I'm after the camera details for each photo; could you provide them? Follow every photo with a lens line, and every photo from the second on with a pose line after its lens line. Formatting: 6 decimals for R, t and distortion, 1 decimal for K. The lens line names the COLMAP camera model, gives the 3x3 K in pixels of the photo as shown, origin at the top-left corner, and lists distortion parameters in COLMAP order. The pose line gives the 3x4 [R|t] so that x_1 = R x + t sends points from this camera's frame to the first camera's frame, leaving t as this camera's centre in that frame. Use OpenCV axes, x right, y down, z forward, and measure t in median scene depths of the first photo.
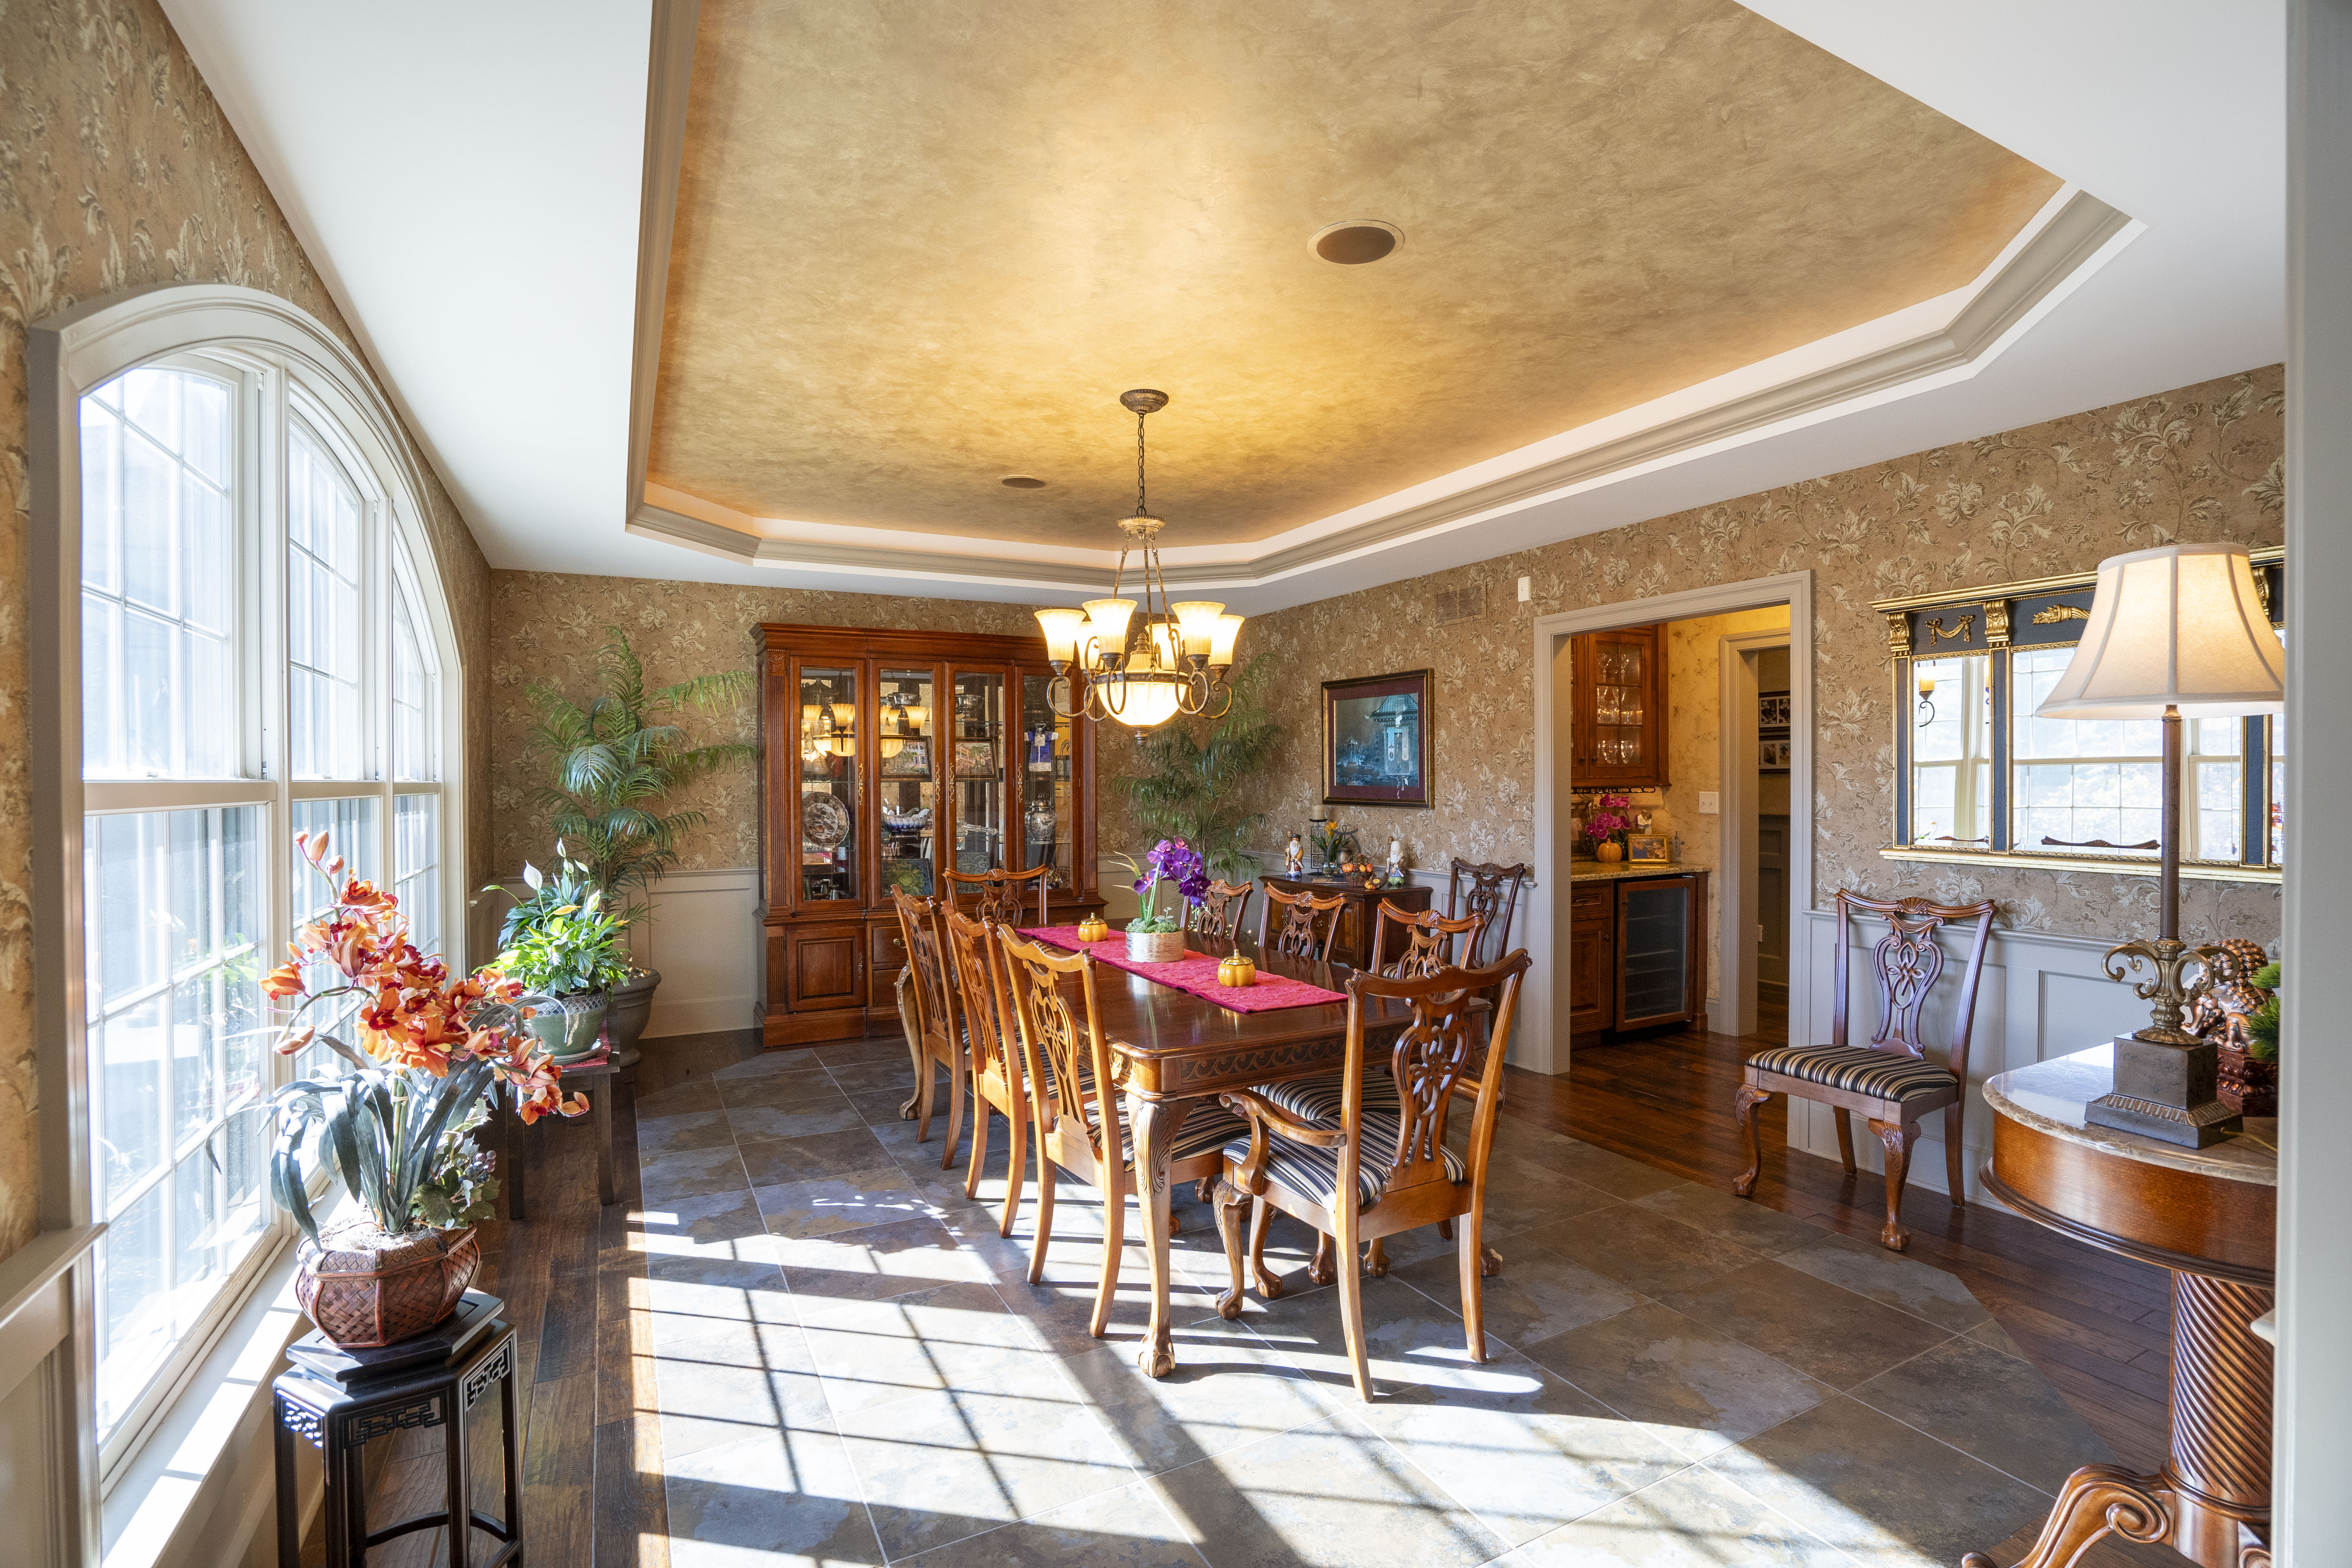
lens RADIAL K [[1079.9, 0, 1176.6], [0, 1079.9, 789.6], [0, 0, 1]] dist [-0.050661, 0.018517]
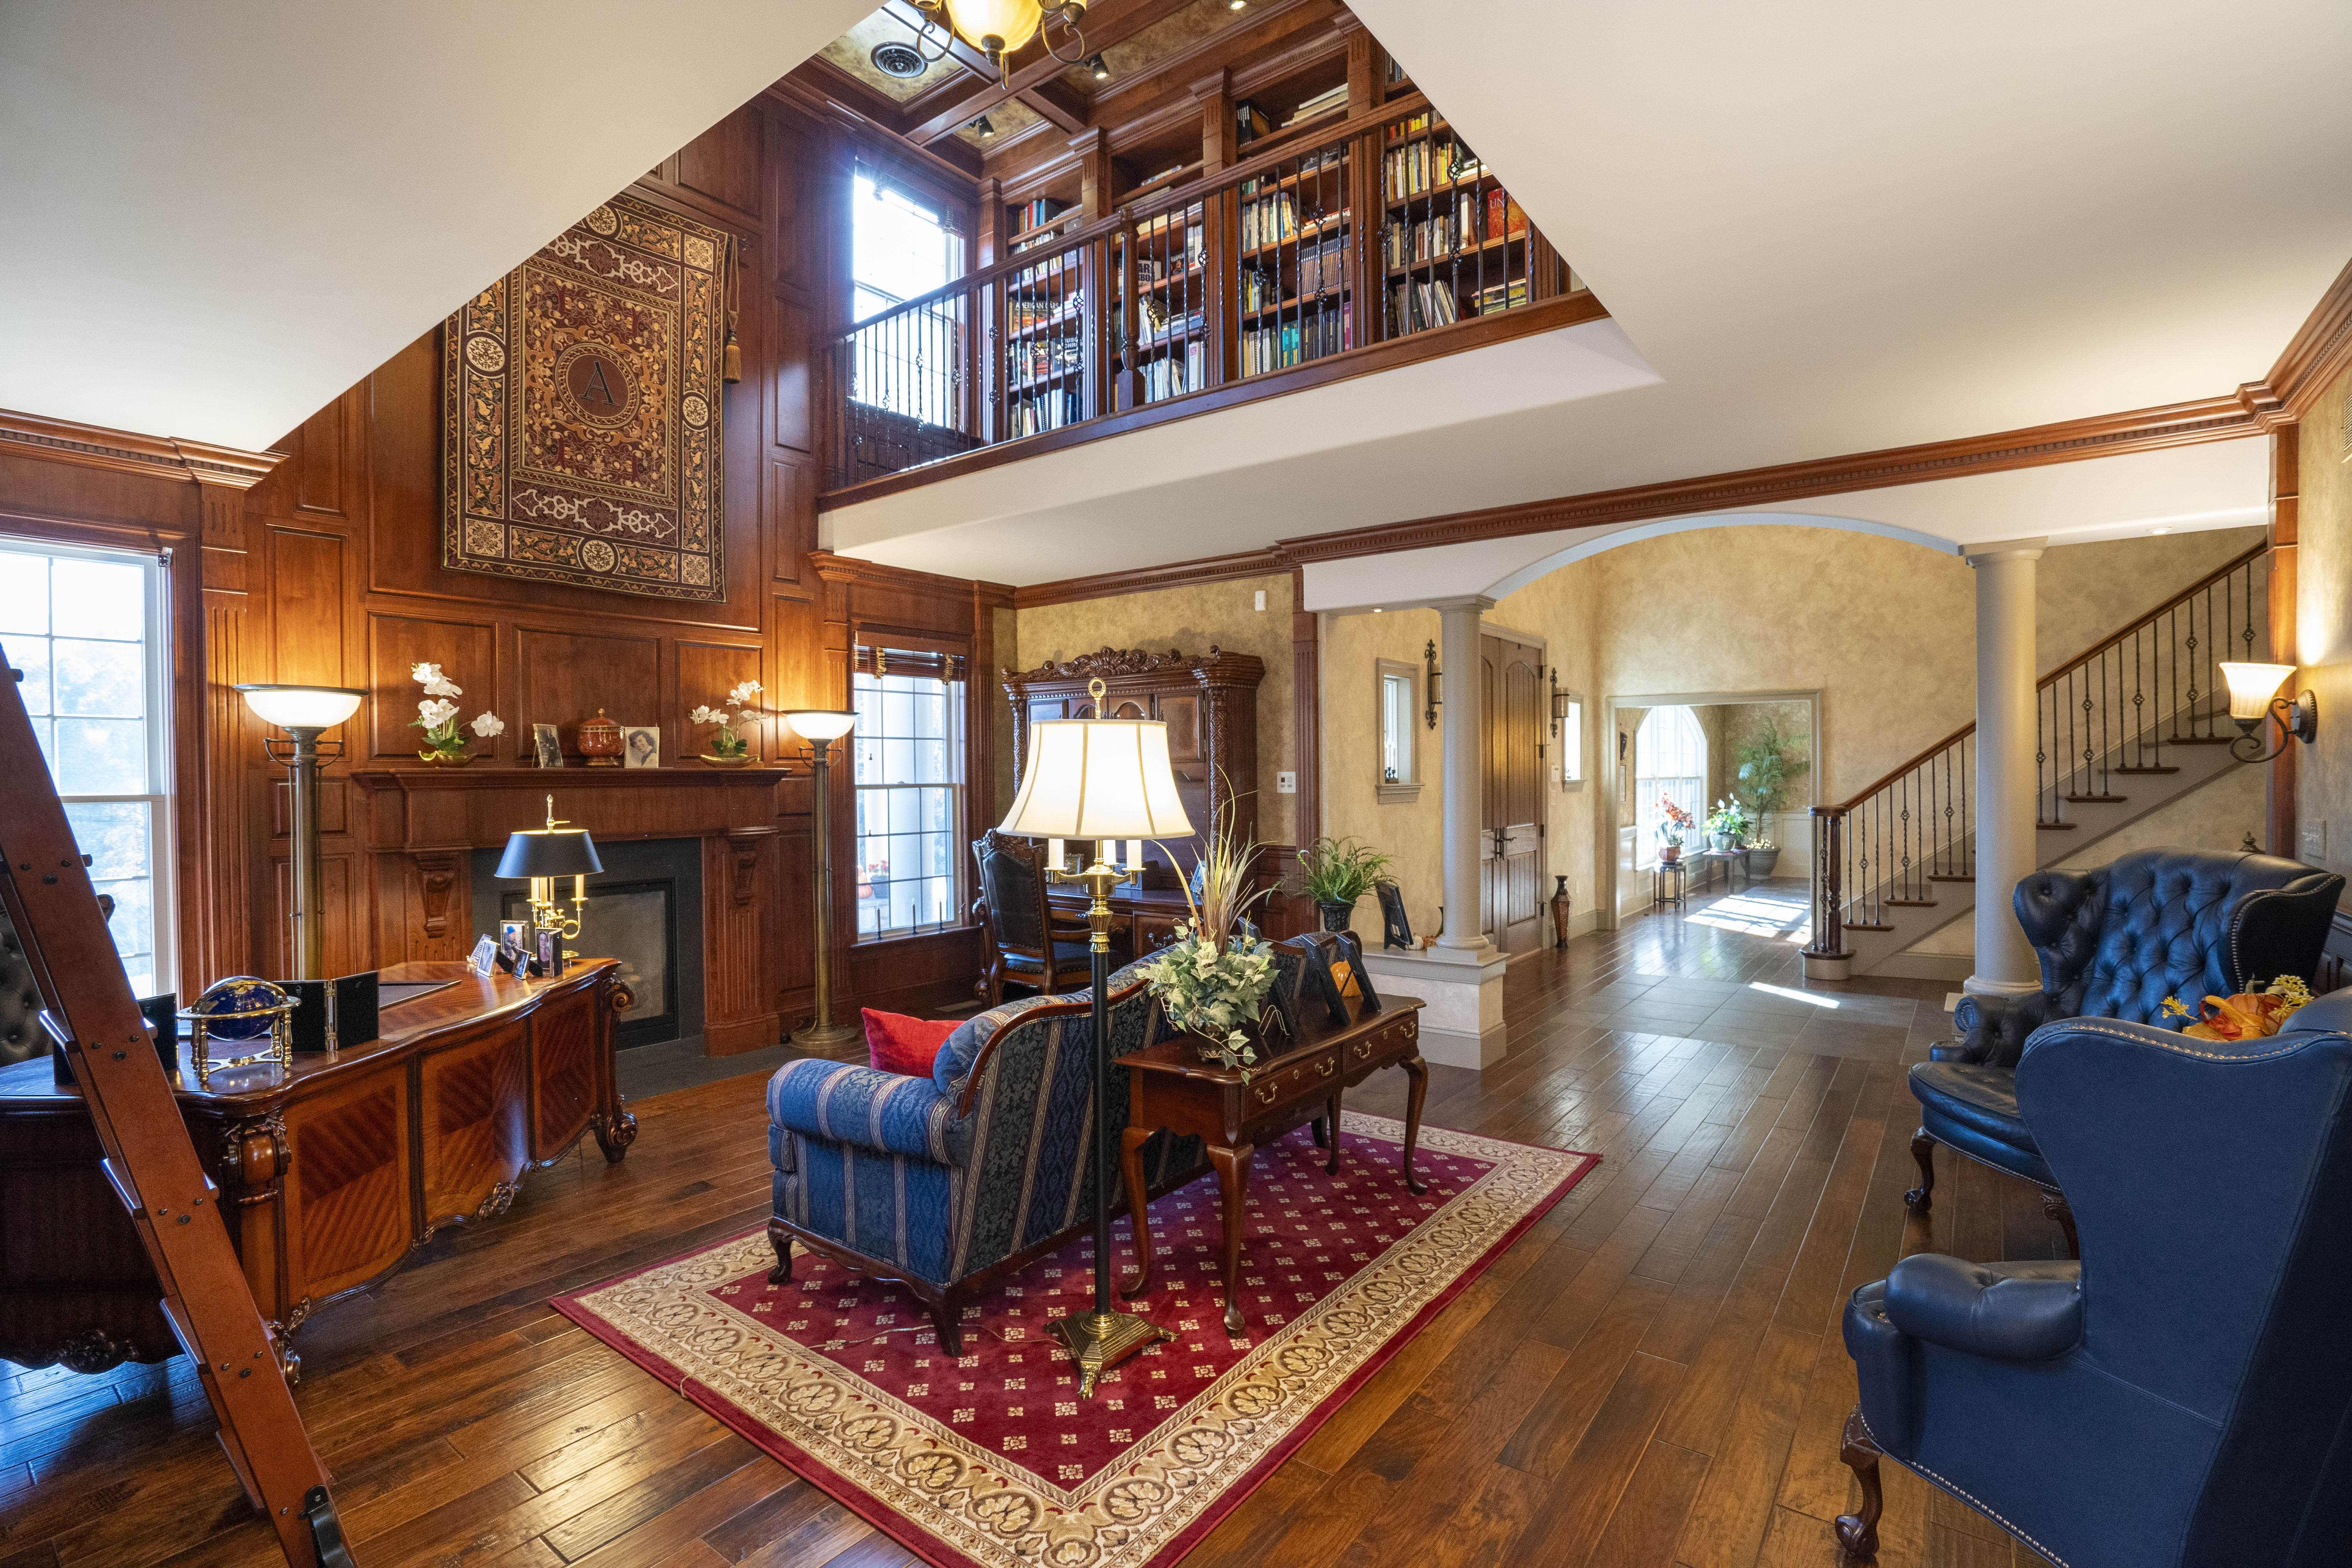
lens RADIAL K [[1079.9, 0, 1176.6], [0, 1079.9, 789.6], [0, 0, 1]] dist [-0.050661, 0.018517]
pose [[0.424415, 0.012165, -0.905386, 1.153013], [0.000224, 0.999908, 0.013540, -0.008116], [0.905468, -0.005949, 0.424374, -1.339189]]
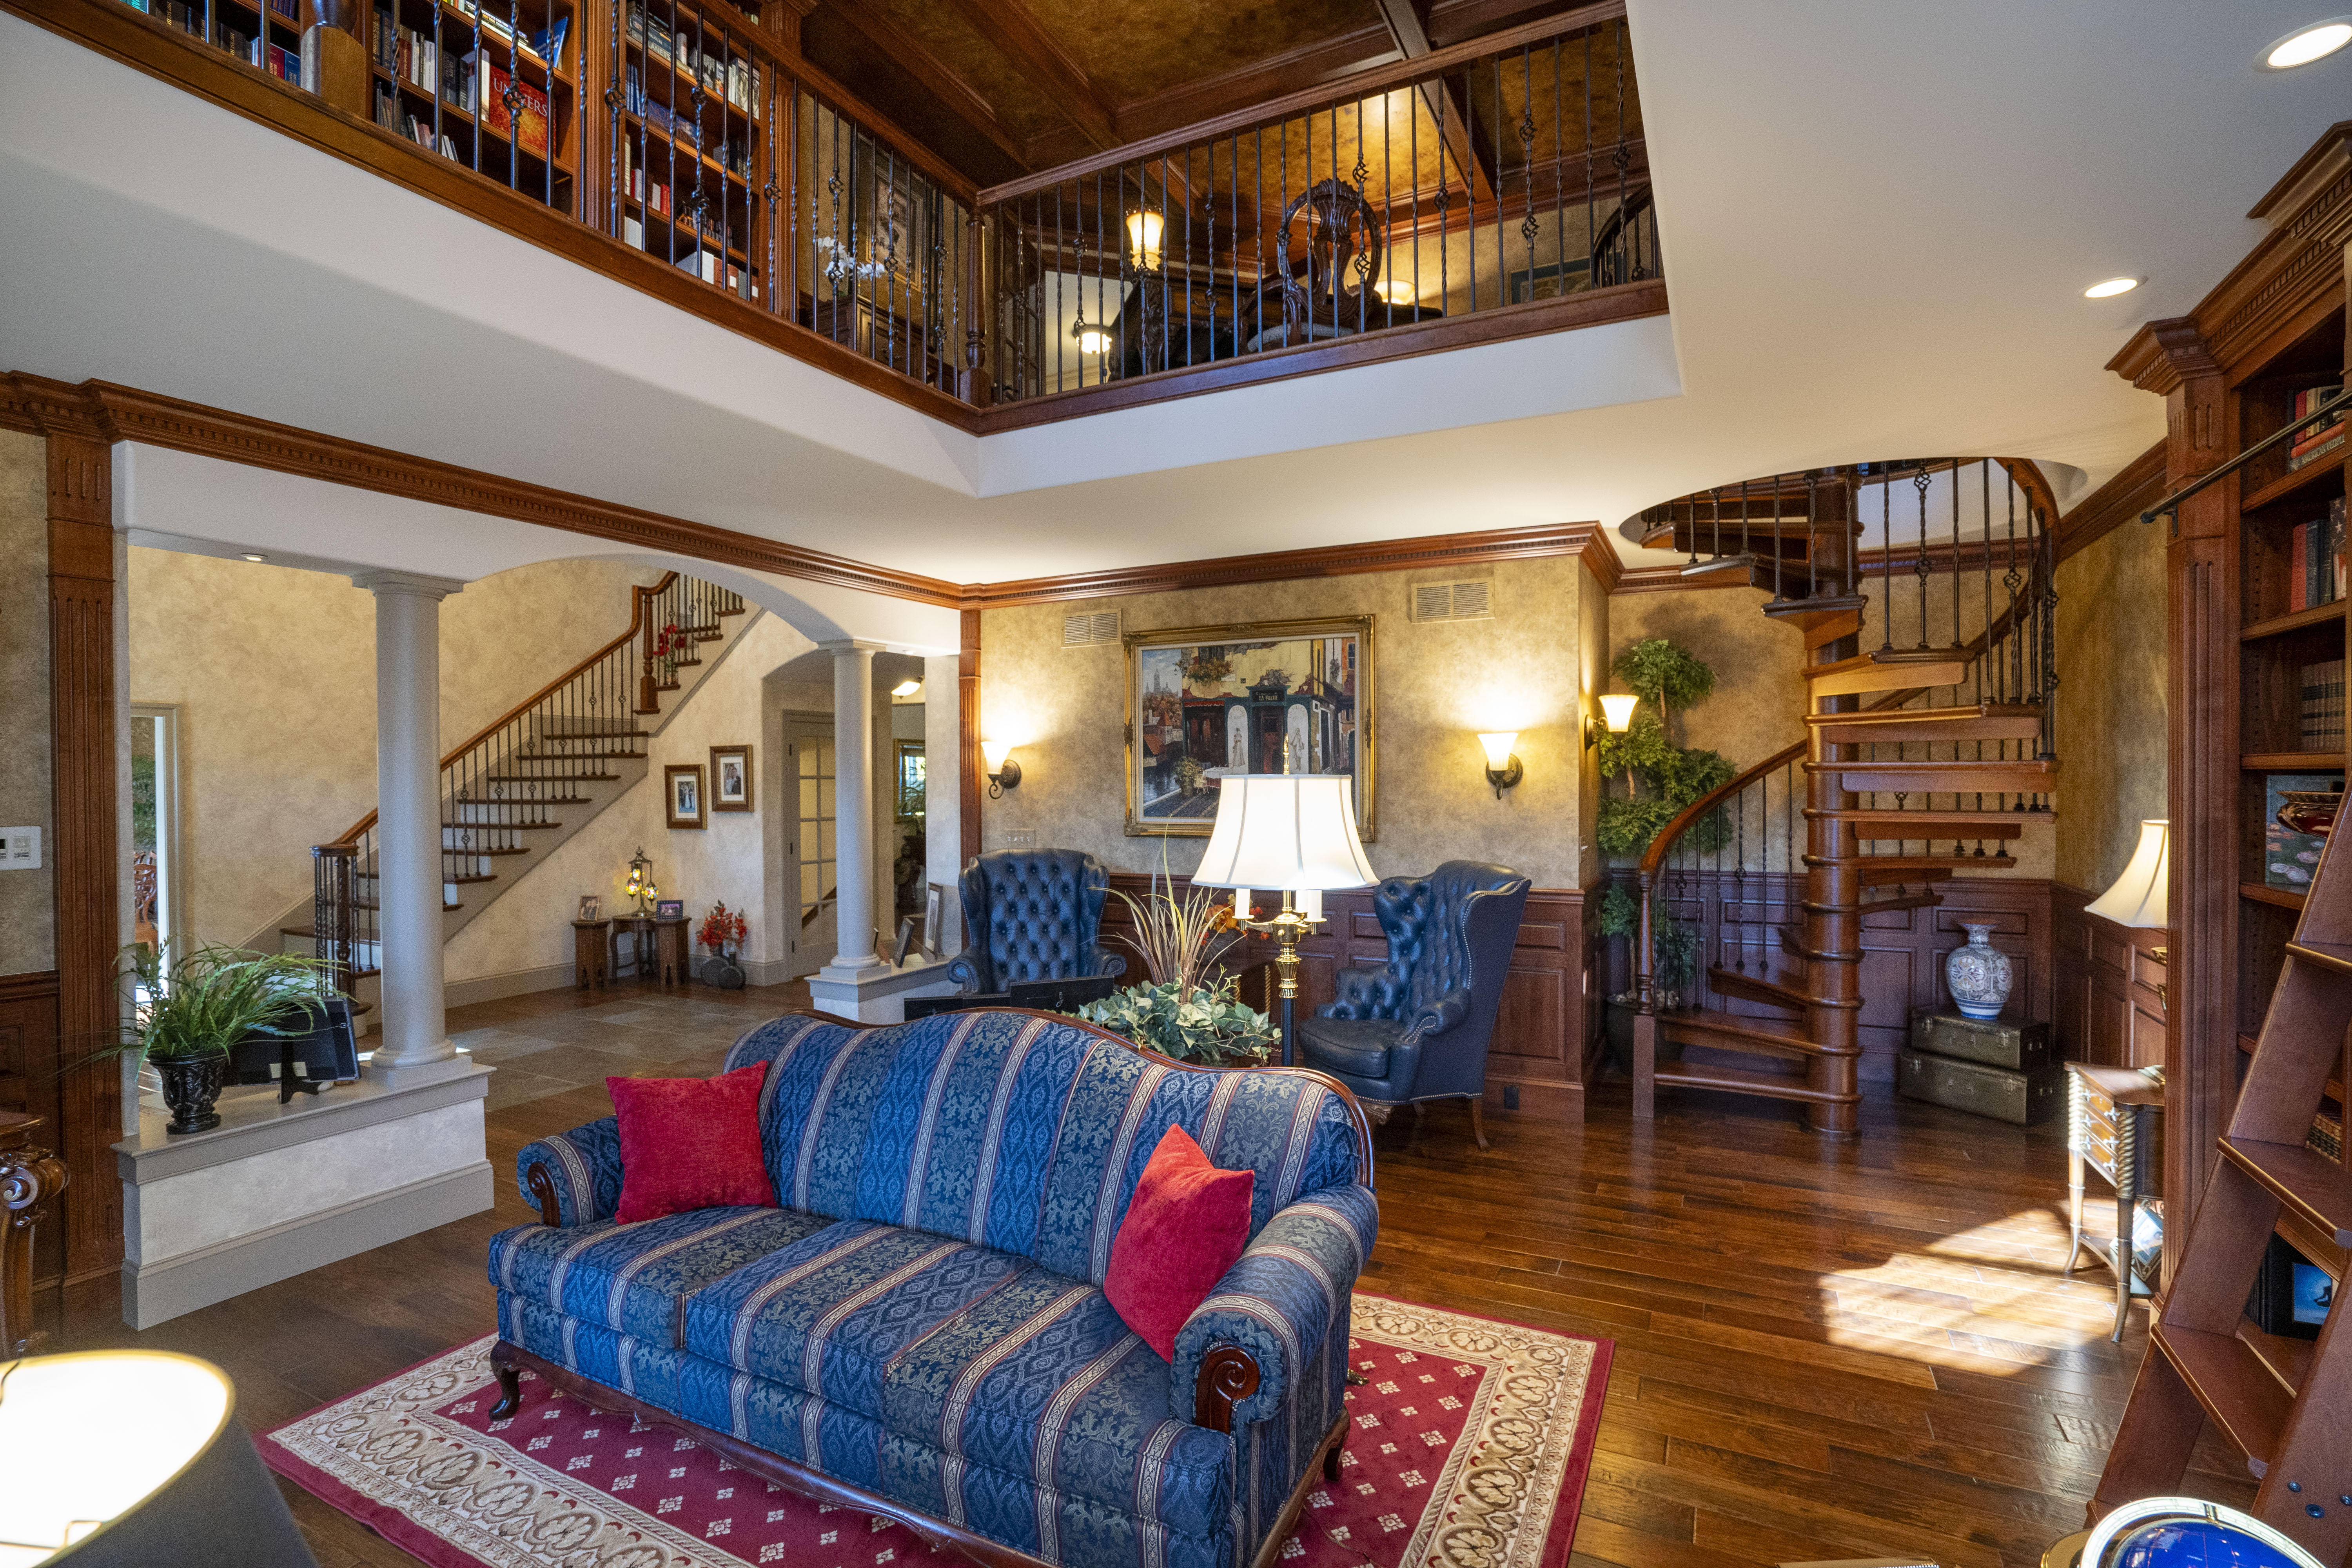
lens RADIAL K [[1079.9, 0, 1176.6], [0, 1079.9, 789.6], [0, 0, 1]] dist [-0.050661, 0.018517]
pose [[0.819127, -0.004635, 0.573593, 0.432050], [0.005560, 0.999985, 0.000140, -0.024382], [-0.573585, 0.003075, 0.819140, -1.531039]]
